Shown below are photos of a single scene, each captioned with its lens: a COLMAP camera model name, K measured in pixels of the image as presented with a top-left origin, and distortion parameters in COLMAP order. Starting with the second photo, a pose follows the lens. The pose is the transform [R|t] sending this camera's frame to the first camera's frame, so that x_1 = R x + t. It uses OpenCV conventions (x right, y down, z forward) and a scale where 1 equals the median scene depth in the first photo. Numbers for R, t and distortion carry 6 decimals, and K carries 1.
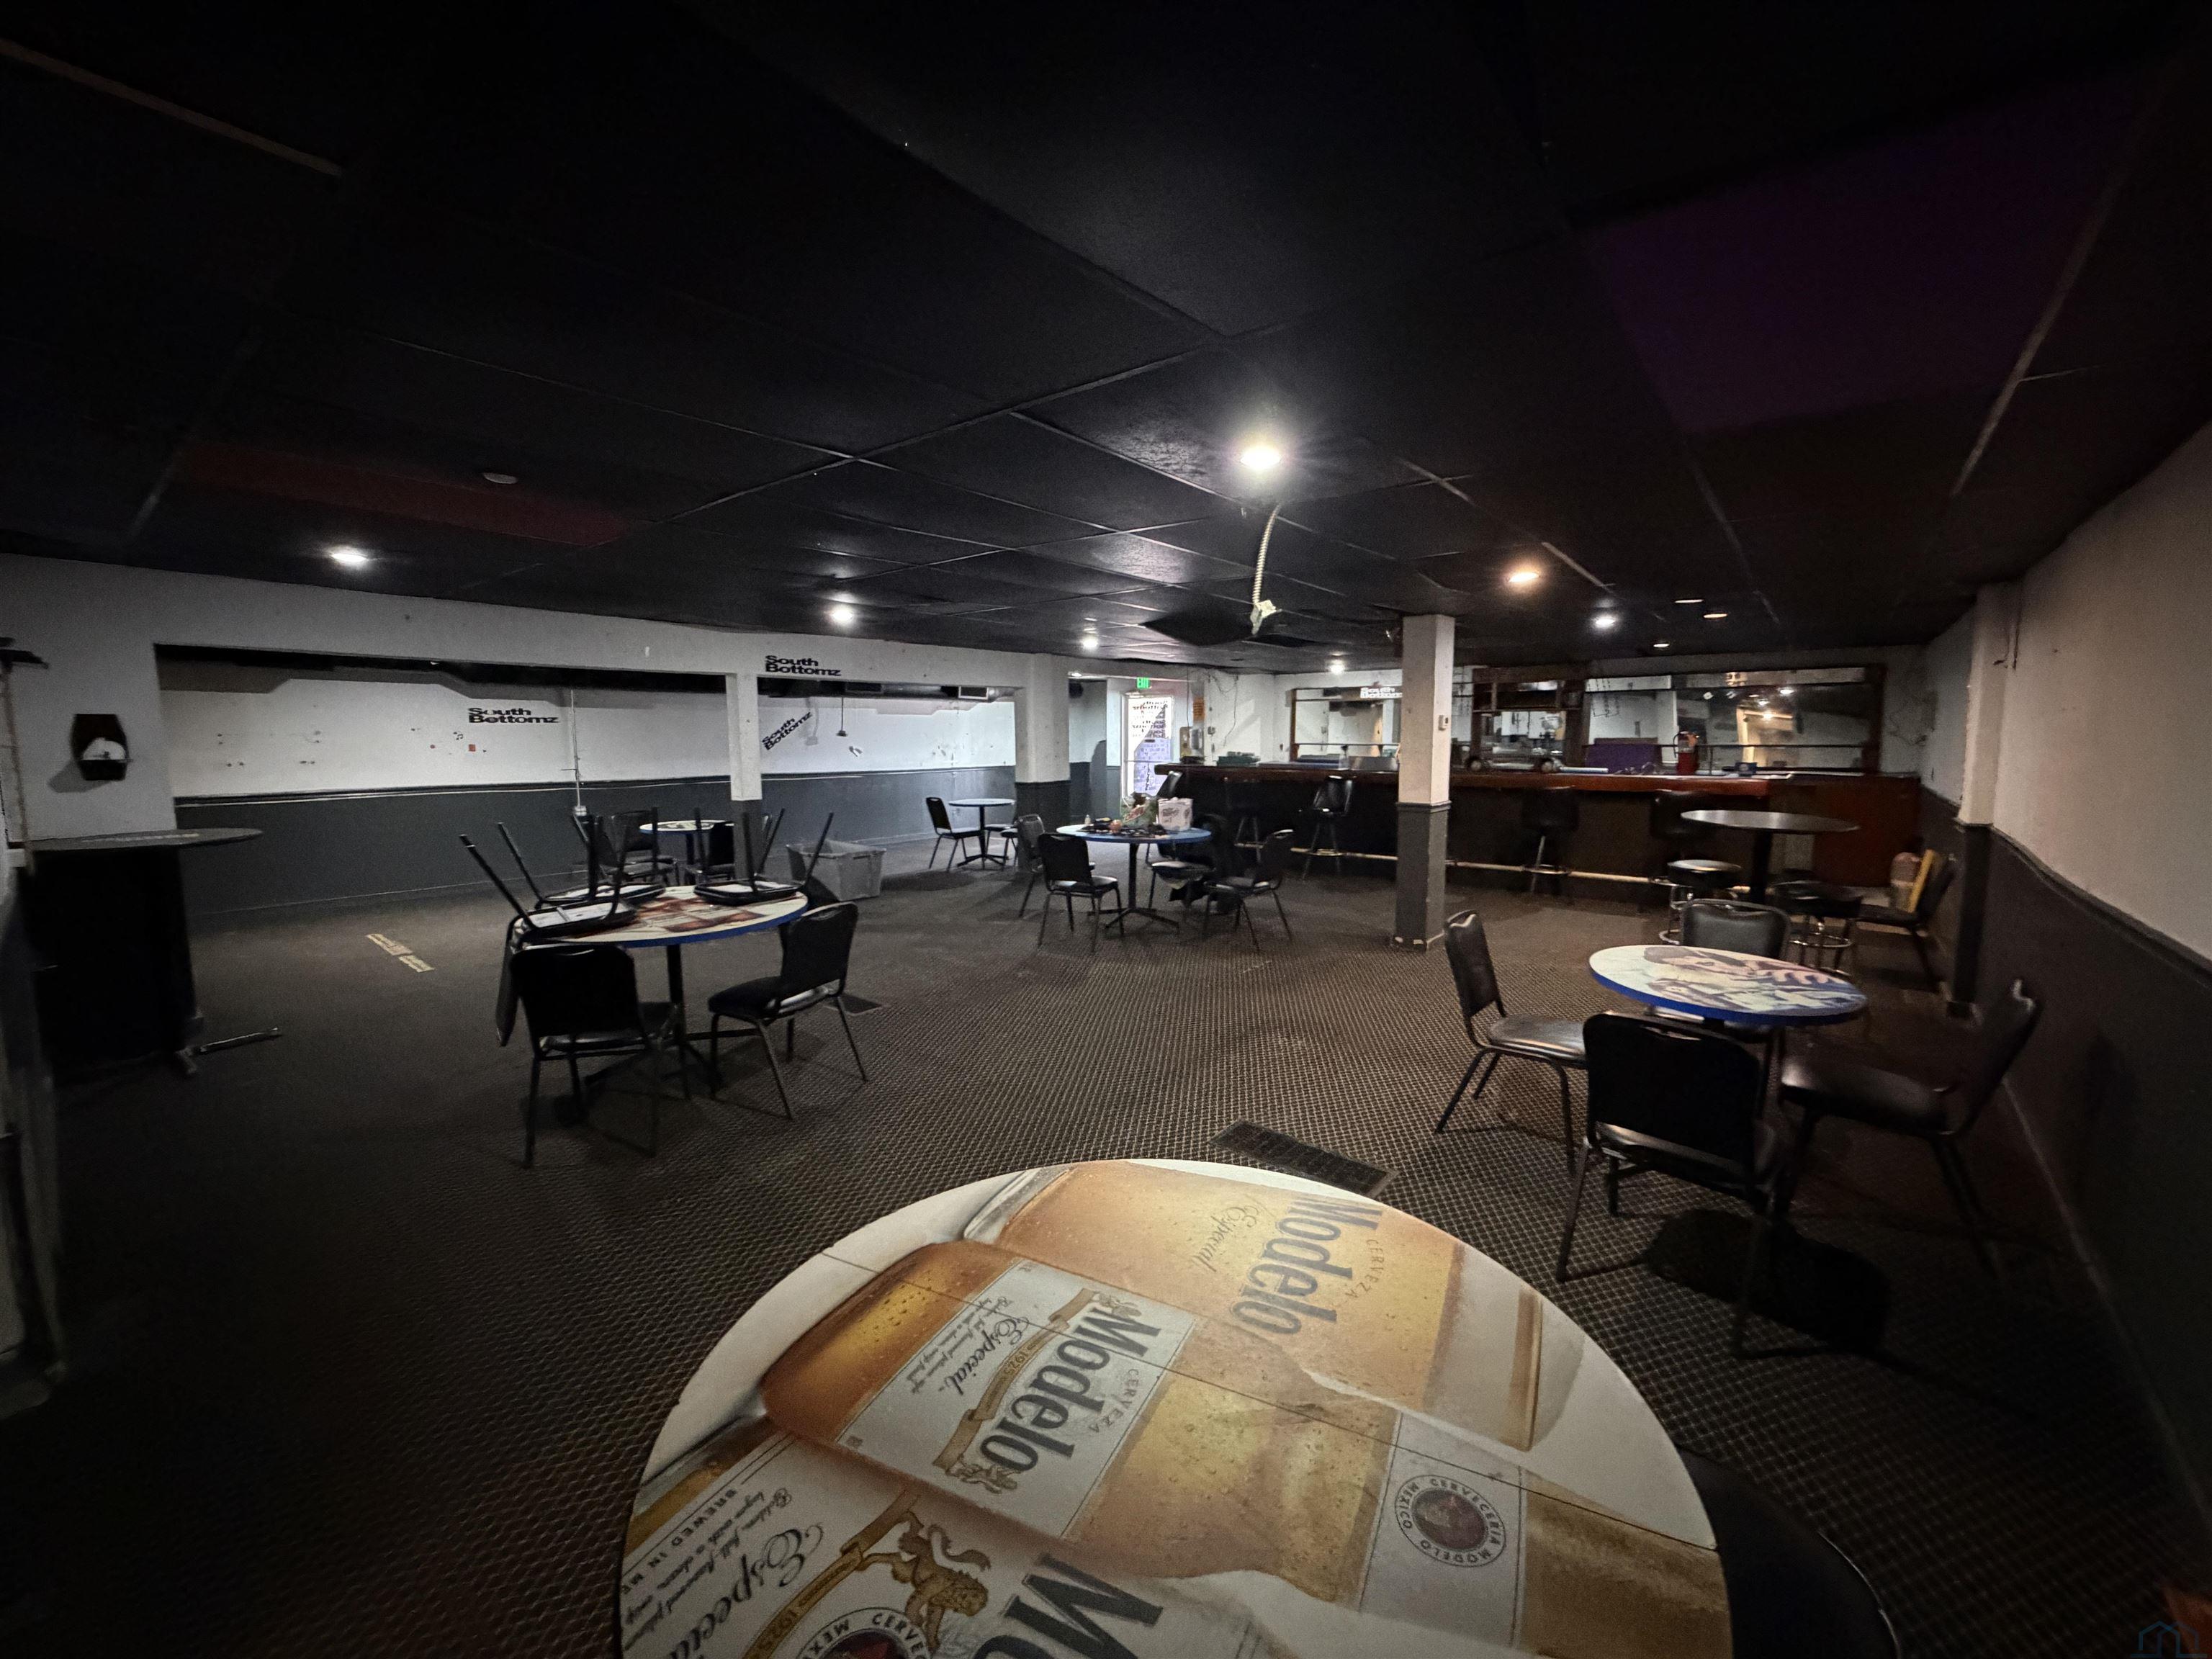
lens RADIAL K [[890.2, 0, 1113.4], [0, 890.2, 832.3], [0, 0, 1]] dist [-0.000525, 0.000014]
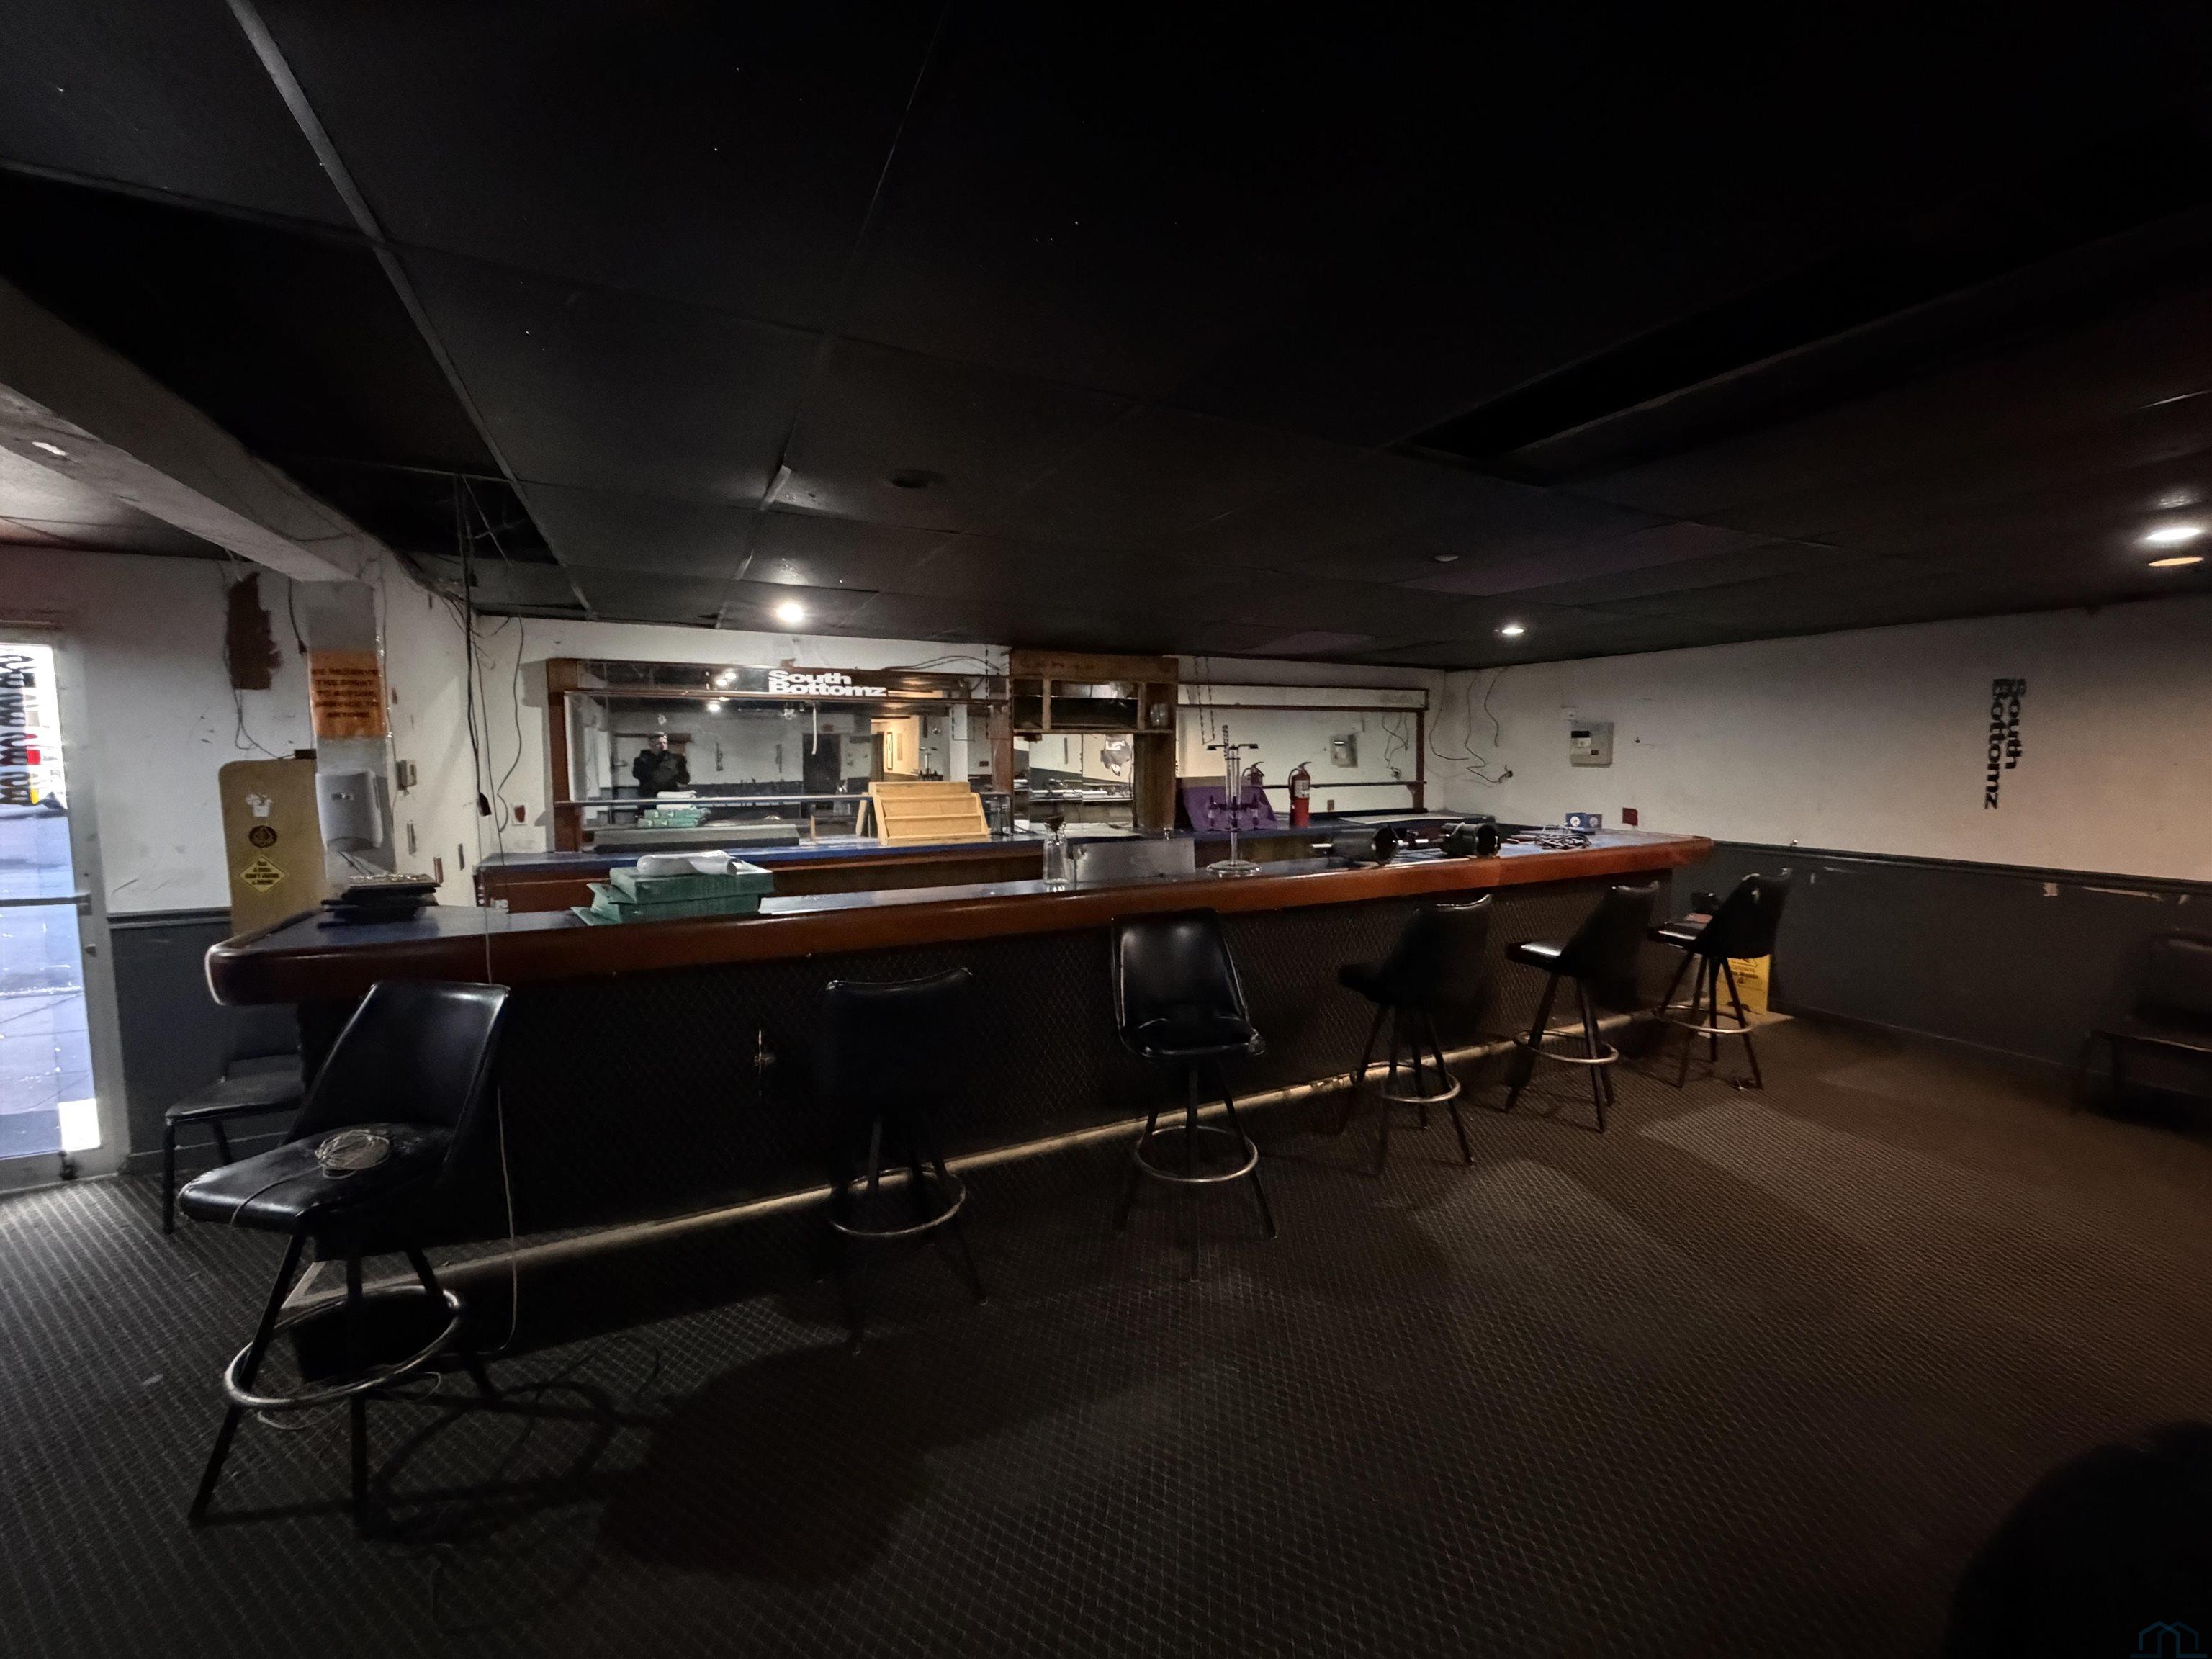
lens RADIAL K [[890.2, 0, 1115.0], [0, 890.2, 823.9], [0, 0, 1]] dist [-0.000525, 0.000014]
pose [[0.403425, -0.069183, 0.912393, -0.057744], [0.106738, 0.993888, 0.028167, -0.092491], [-0.908766, 0.086024, 0.408344, 0.758590]]
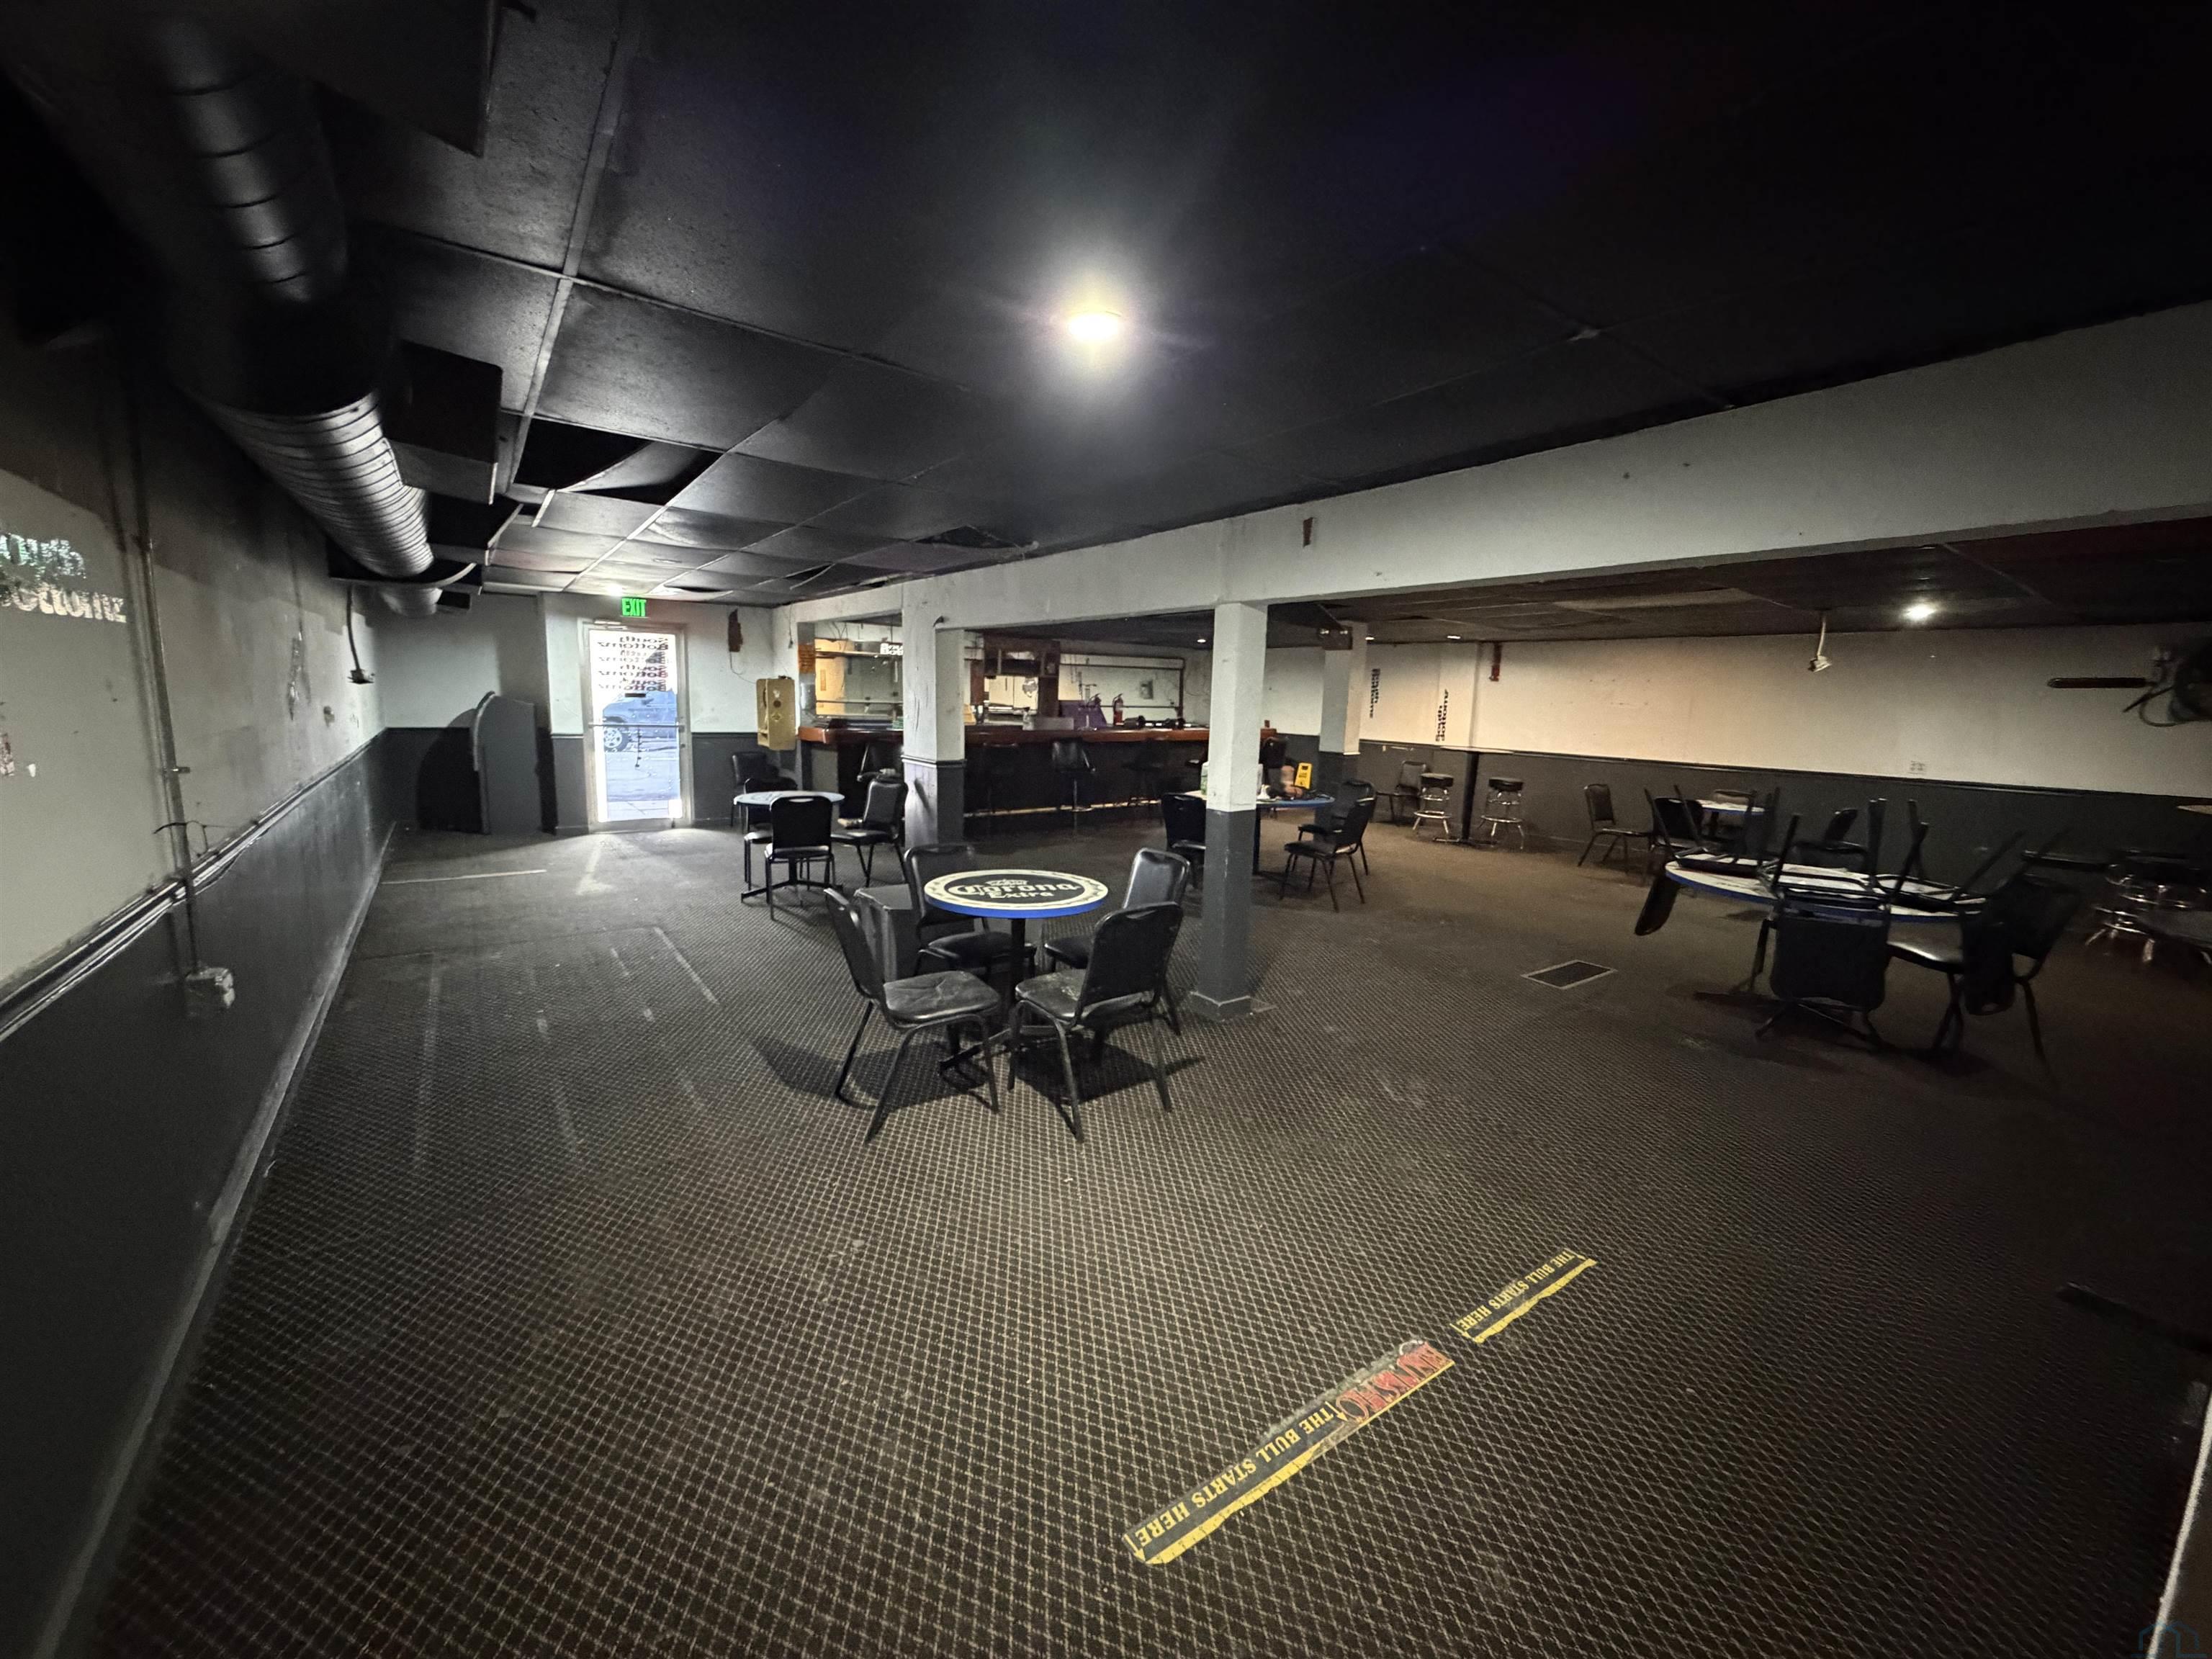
lens RADIAL K [[890.2, 0, 1094.1], [0, 890.2, 827.1], [0, 0, 1]] dist [-0.000525, 0.000014]
pose [[0.256108, -0.132493, 0.957525, -0.670819], [0.082175, 0.989961, 0.115002, -0.065460], [-0.963149, 0.049232, 0.264425, 0.602006]]
